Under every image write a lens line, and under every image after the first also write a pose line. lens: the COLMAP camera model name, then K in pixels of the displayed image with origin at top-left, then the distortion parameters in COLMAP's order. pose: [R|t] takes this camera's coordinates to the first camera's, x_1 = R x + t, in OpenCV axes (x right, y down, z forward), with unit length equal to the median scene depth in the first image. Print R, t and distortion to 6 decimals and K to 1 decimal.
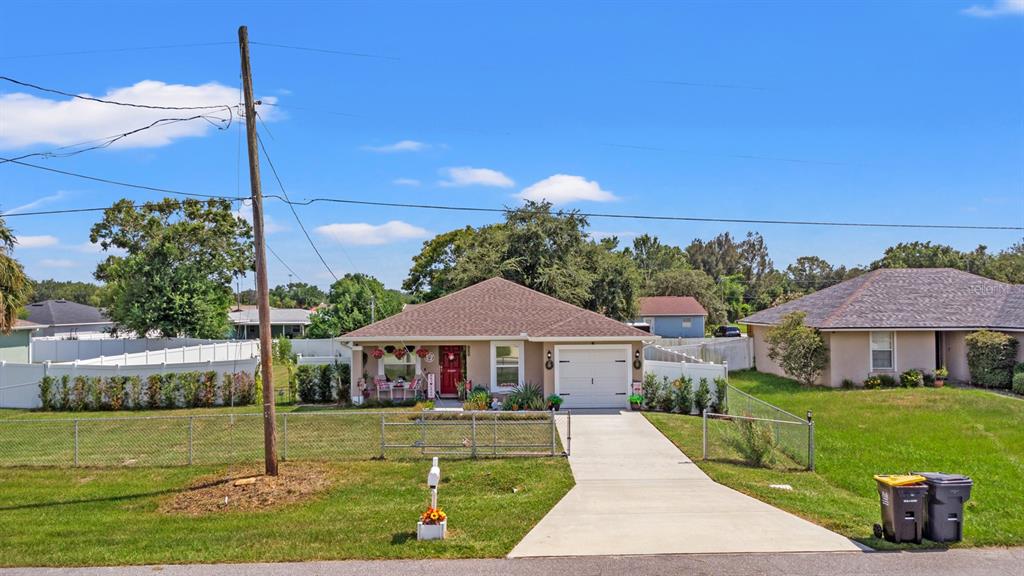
lens RADIAL K [[730.9, 0, 512.0], [0, 730.9, 288.0], [0, 0, 1]] dist [0.031030, -0.042039]
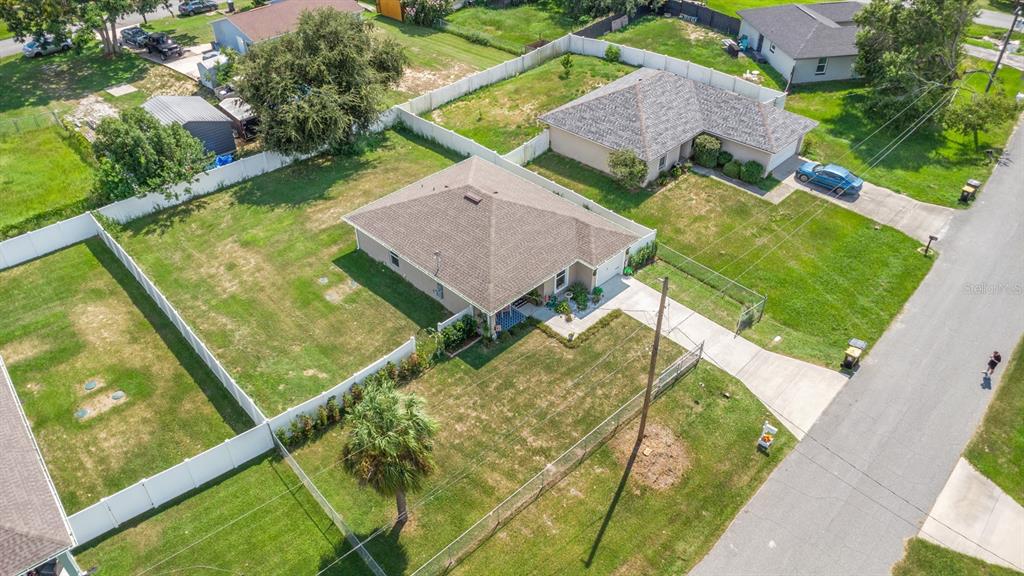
lens RADIAL K [[730.9, 0, 512.0], [0, 730.9, 288.0], [0, 0, 1]] dist [0.031030, -0.042039]
pose [[0.716896, -0.430154, 0.548659, -0.931795], [-0.005278, 0.783598, 0.621246, -0.833430], [-0.697160, -0.448265, 0.559488, 0.160565]]
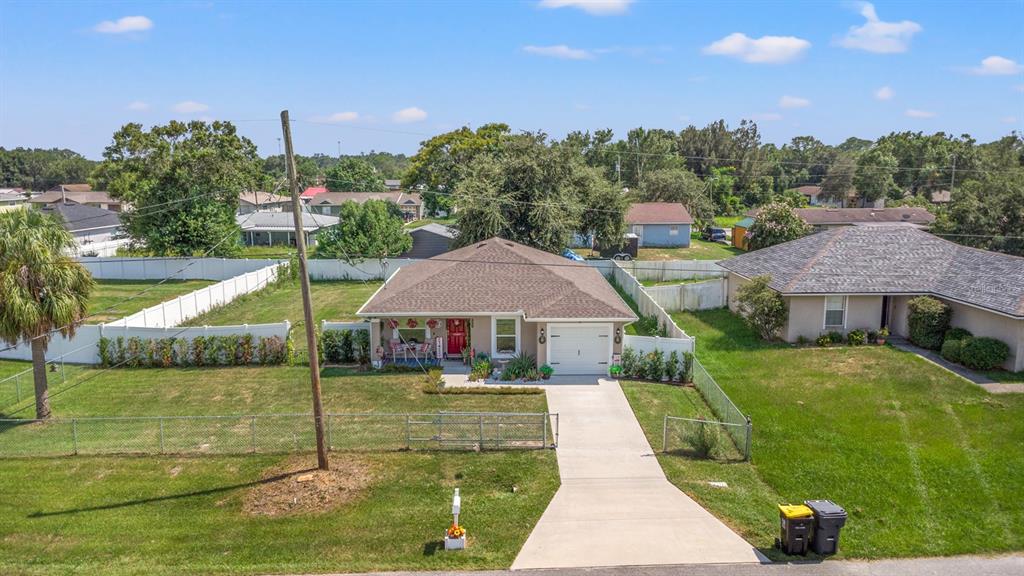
lens RADIAL K [[730.9, 0, 512.0], [0, 730.9, 288.0], [0, 0, 1]] dist [0.031030, -0.042039]
pose [[0.999934, 0.005314, 0.010206, -0.008450], [-0.007113, 0.982678, 0.185185, -0.172970], [-0.009045, -0.185246, 0.982651, -0.116624]]
